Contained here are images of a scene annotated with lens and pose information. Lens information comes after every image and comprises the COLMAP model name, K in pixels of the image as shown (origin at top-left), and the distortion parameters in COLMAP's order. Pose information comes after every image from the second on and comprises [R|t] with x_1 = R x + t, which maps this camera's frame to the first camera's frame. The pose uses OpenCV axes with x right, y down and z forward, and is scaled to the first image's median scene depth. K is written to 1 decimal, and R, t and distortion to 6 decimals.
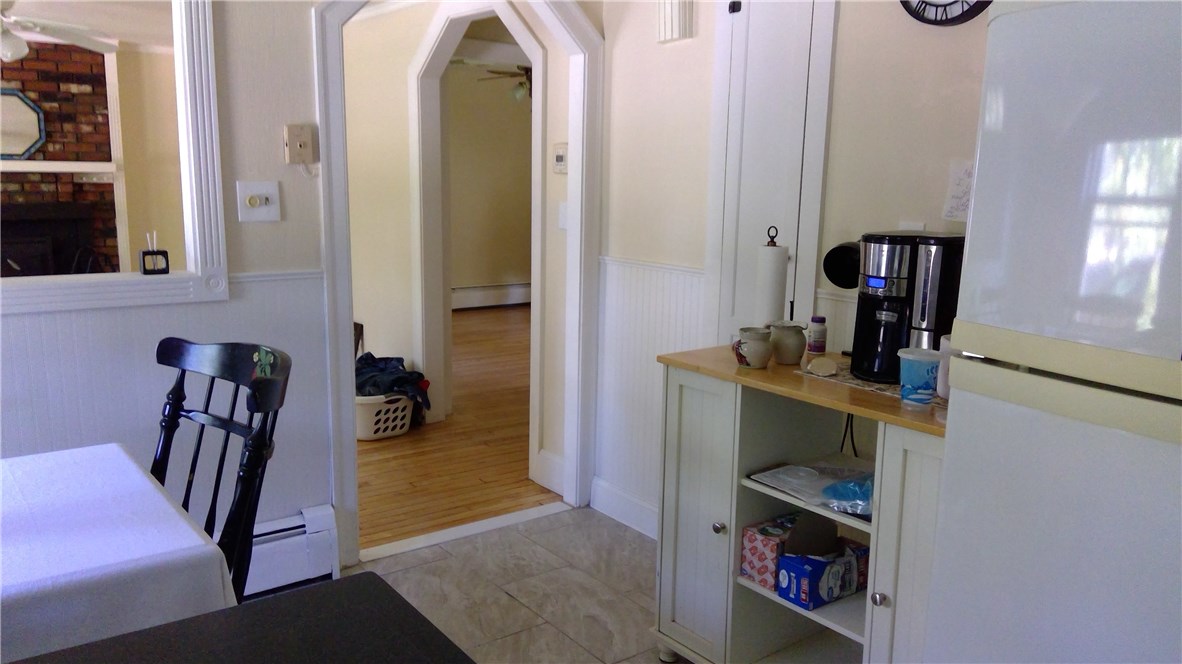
lens RADIAL K [[910.8, 0, 589.3], [0, 910.8, 337.0], [0, 0, 1]] dist [0.029765, -0.050030]
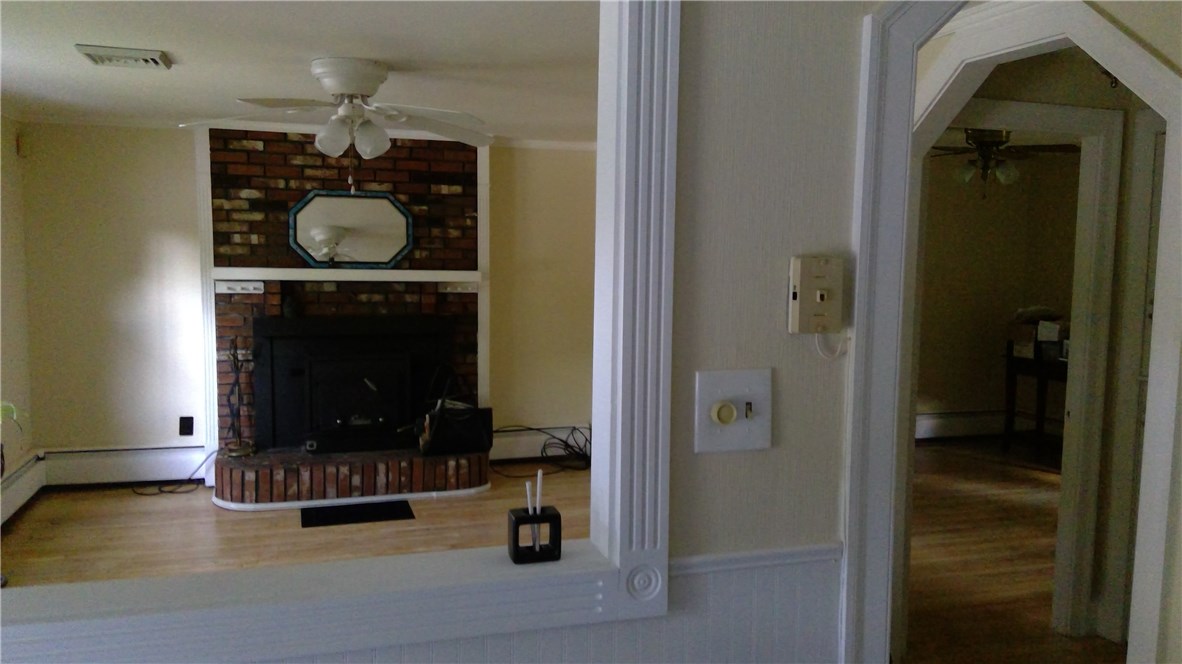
lens RADIAL K [[927.5, 0, 595.6], [0, 927.5, 334.8], [0, 0, 1]] dist [0.122104, -0.184212]
pose [[0.939562, 0.023399, -0.341579, -0.109071], [-0.056537, 0.994569, -0.087380, -0.058638], [0.337679, 0.101411, 0.935782, 0.209466]]
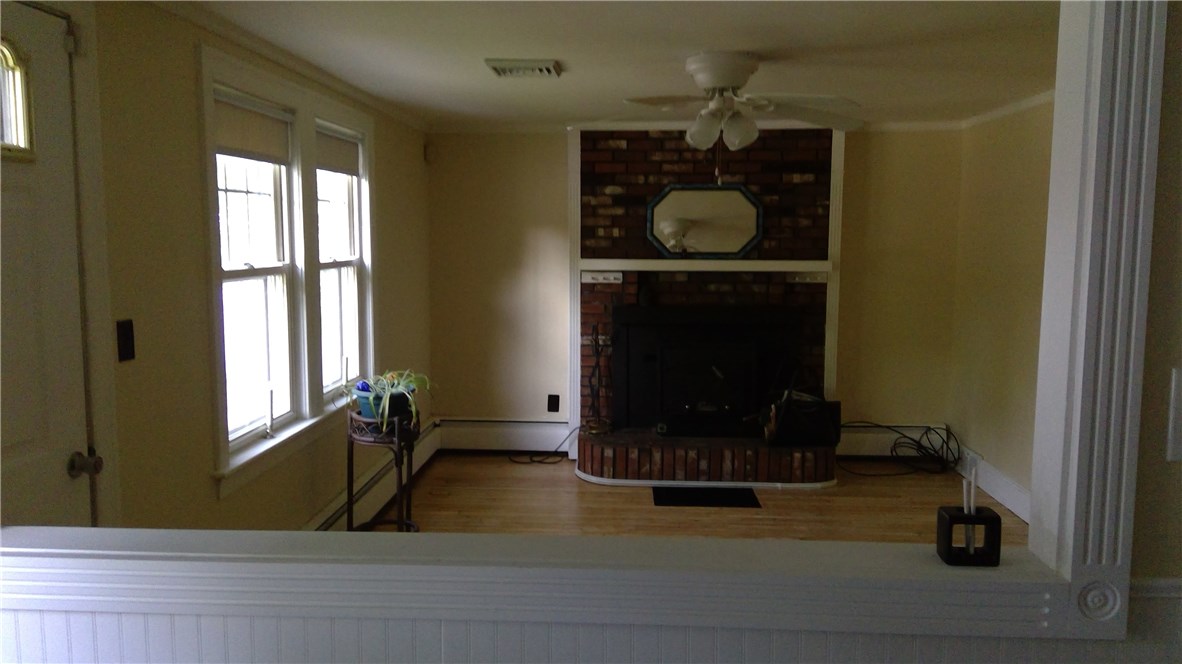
lens RADIAL K [[927.5, 0, 595.6], [0, 927.5, 334.8], [0, 0, 1]] dist [0.122104, -0.184212]
pose [[0.767229, 0.048310, -0.639552, -0.127130], [-0.104528, 0.993246, -0.050368, -0.055471], [0.632799, 0.105494, 0.767096, 0.199295]]
